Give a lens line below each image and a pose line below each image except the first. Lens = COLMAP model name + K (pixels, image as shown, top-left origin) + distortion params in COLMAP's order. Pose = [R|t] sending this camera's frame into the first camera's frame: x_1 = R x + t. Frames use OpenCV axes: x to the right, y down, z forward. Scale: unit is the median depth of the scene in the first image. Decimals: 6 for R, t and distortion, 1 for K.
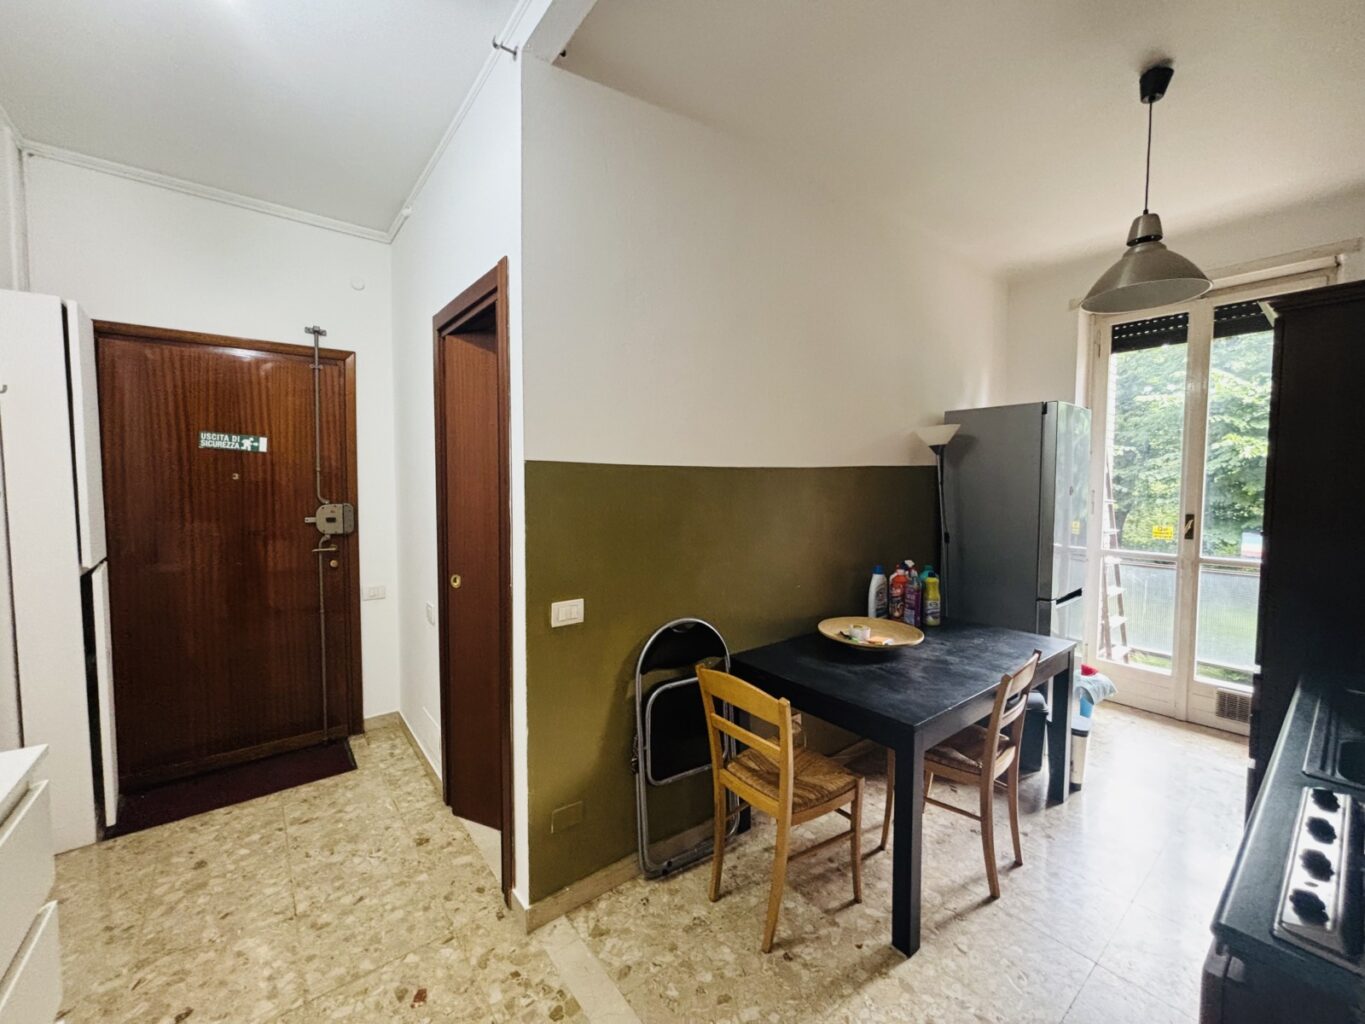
lens RADIAL K [[547.7, 0, 685.5], [0, 547.7, 508.5], [0, 0, 1]] dist [-0.000876, -0.000181]
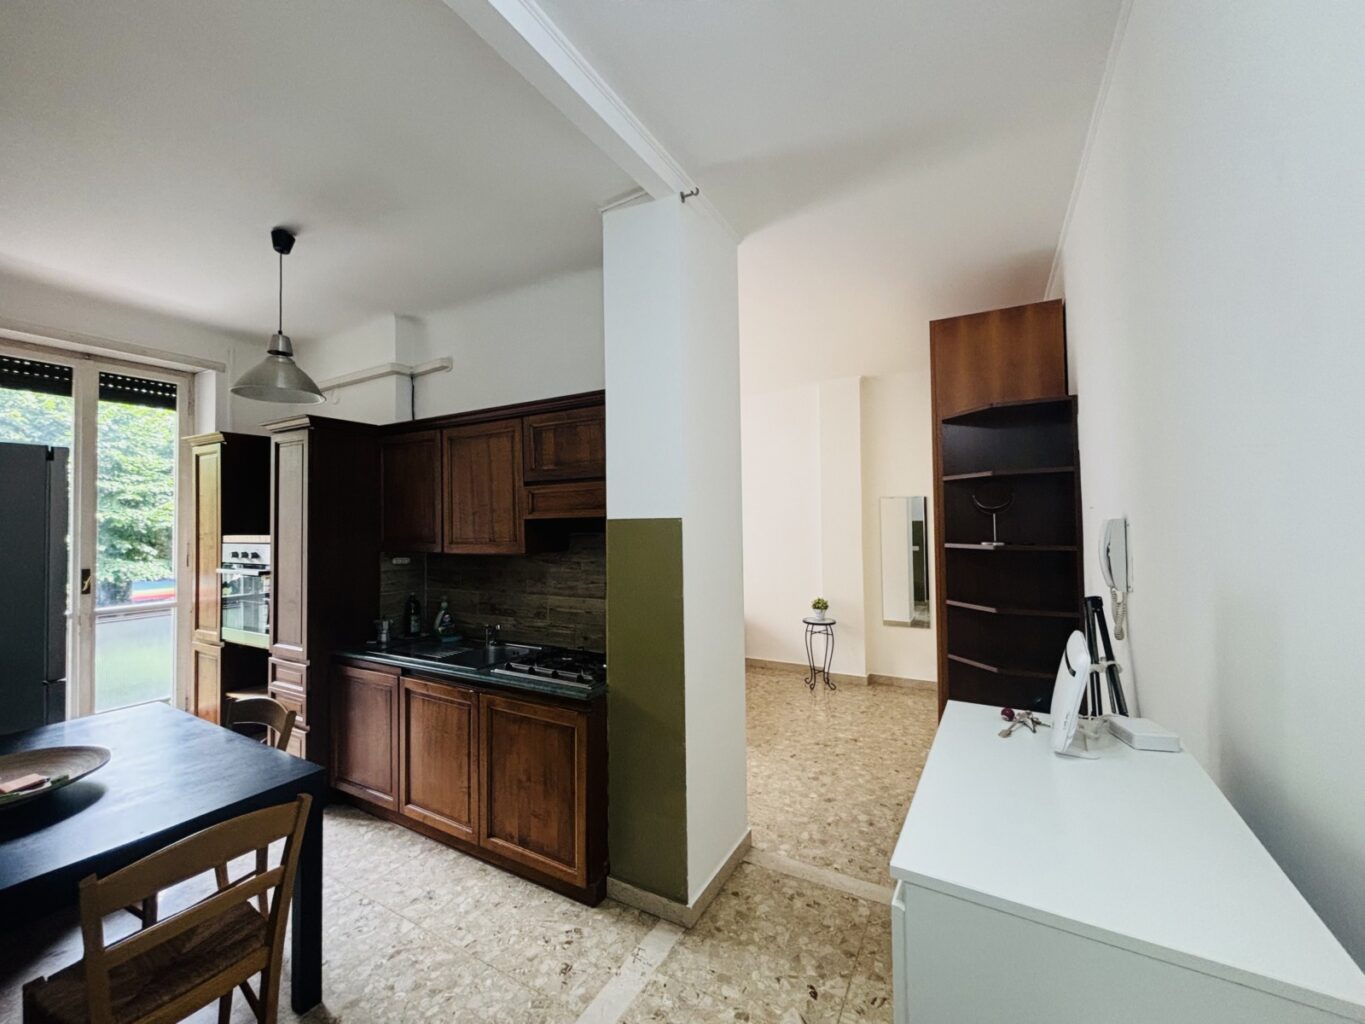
lens RADIAL K [[547.7, 0, 682.4], [0, 547.7, 509.1], [0, 0, 1]] dist [-0.000876, -0.000181]
pose [[-0.372154, 0.024316, 0.927852, -0.587929], [0.057181, 0.998359, -0.003230, -0.046939], [-0.926408, 0.051853, -0.372934, 0.498881]]
